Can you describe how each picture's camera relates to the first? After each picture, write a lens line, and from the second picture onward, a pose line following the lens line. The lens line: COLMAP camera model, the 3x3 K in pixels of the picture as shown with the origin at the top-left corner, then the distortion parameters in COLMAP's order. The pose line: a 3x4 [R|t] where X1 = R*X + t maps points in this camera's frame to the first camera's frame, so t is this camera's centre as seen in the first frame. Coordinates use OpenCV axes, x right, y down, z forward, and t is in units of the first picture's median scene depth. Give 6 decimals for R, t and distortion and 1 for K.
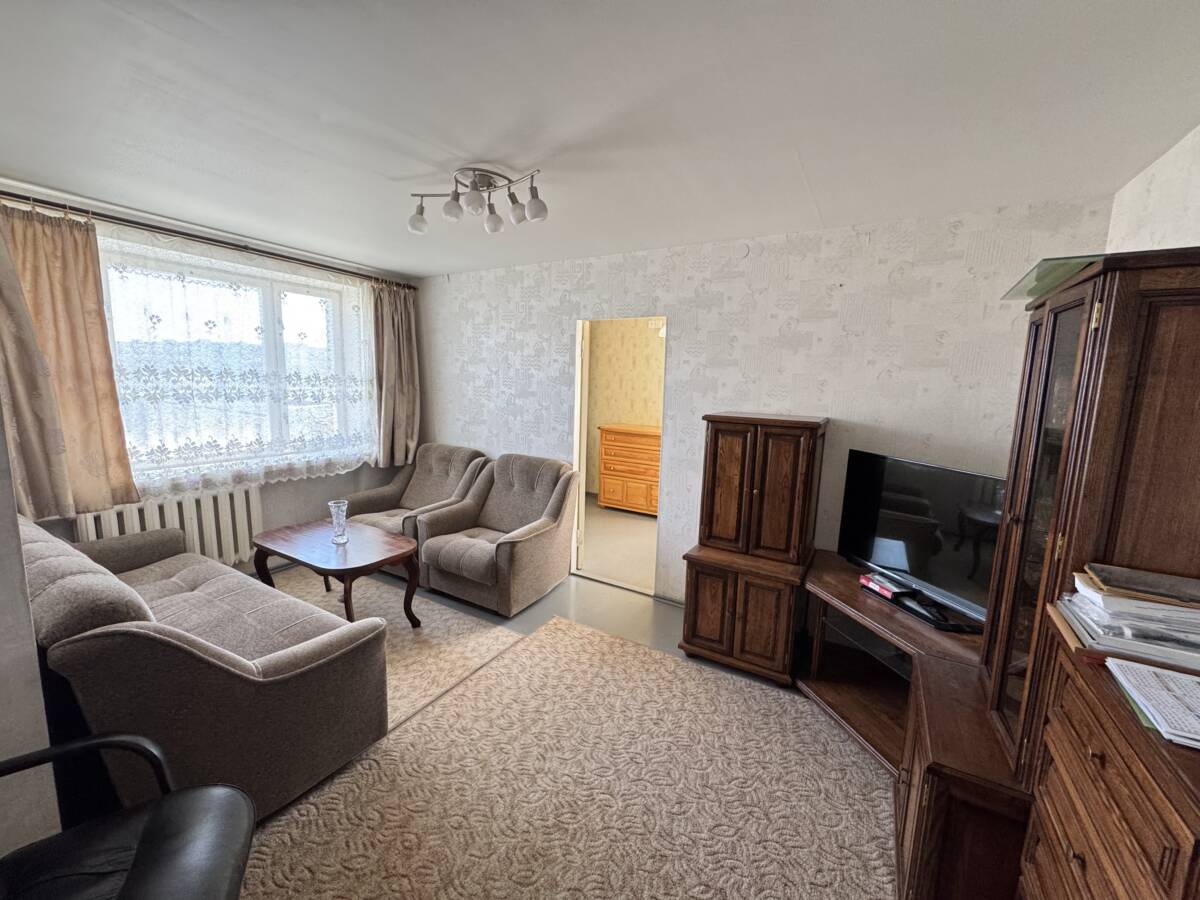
lens RADIAL K [[476.1, 0, 598.3], [0, 476.1, 445.9], [0, 0, 1]] dist [-0.002422, -0.000107]
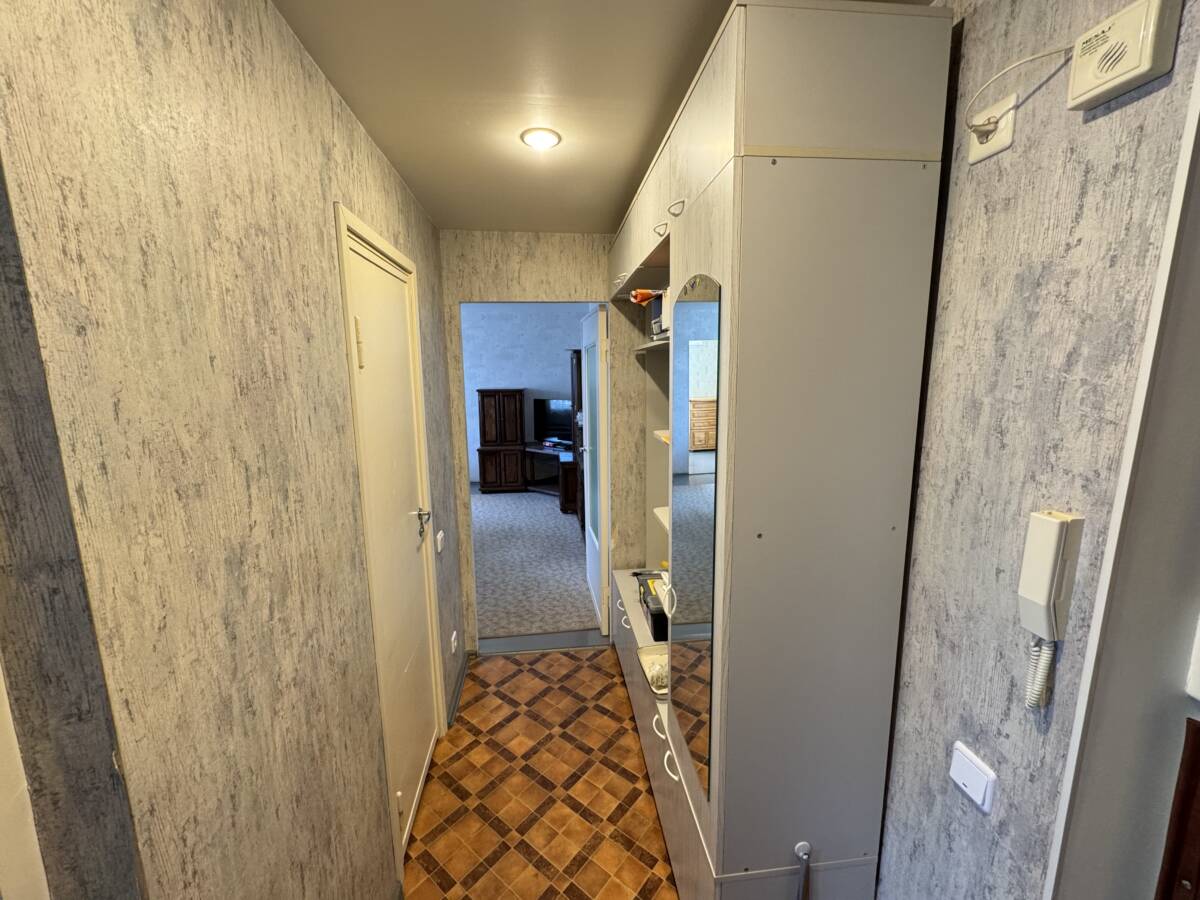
lens RADIAL K [[476.1, 0, 598.3], [0, 476.1, 445.9], [0, 0, 1]] dist [-0.002422, -0.000107]
pose [[0.806287, -0.133000, 0.576378, -0.690756], [0.119209, 0.990938, 0.061900, 0.138422], [-0.579388, 0.018800, 0.814835, -1.264723]]
